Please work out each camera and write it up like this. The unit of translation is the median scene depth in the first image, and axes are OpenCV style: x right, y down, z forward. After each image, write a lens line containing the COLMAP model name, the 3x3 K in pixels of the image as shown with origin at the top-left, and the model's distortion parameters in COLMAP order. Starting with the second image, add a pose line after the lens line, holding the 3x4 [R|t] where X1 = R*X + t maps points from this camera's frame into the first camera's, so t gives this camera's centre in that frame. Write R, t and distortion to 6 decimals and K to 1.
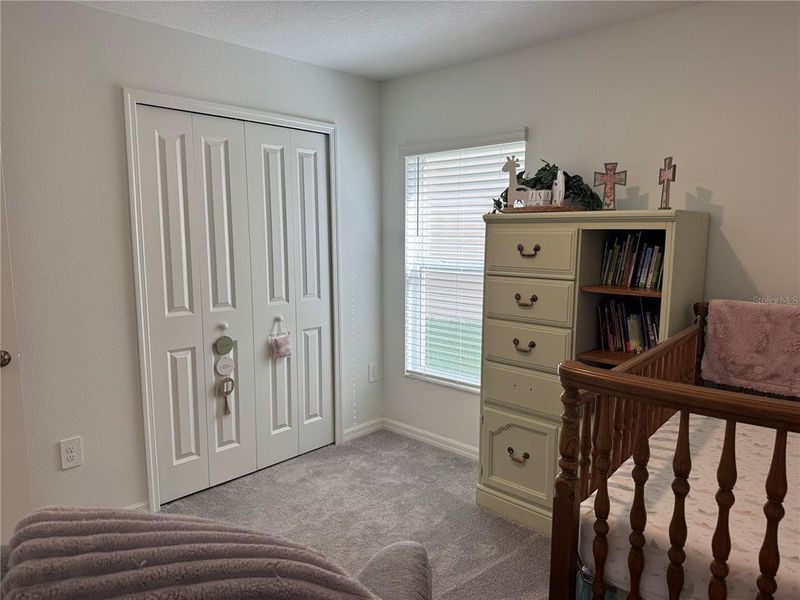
lens RADIAL K [[545.5, 0, 396.9], [0, 545.5, 304.7], [0, 0, 1]] dist [0.047628, -0.060654]
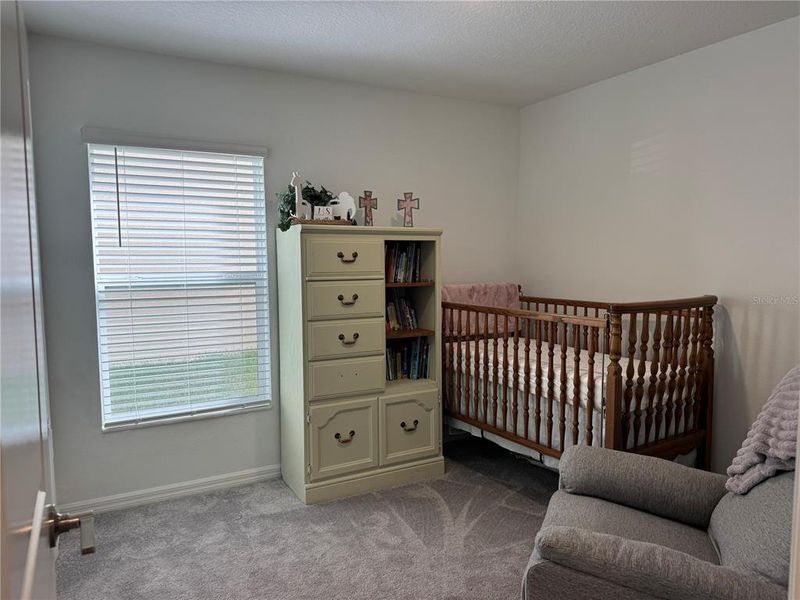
lens RADIAL K [[545.5, 0, 402.3], [0, 545.5, 301.7], [0, 0, 1]] dist [0.047628, -0.060654]
pose [[0.309662, -0.085594, 0.946986, -0.798335], [0.133095, 0.990037, 0.045963, -0.039863], [-0.941486, 0.111806, 0.317969, 0.496387]]
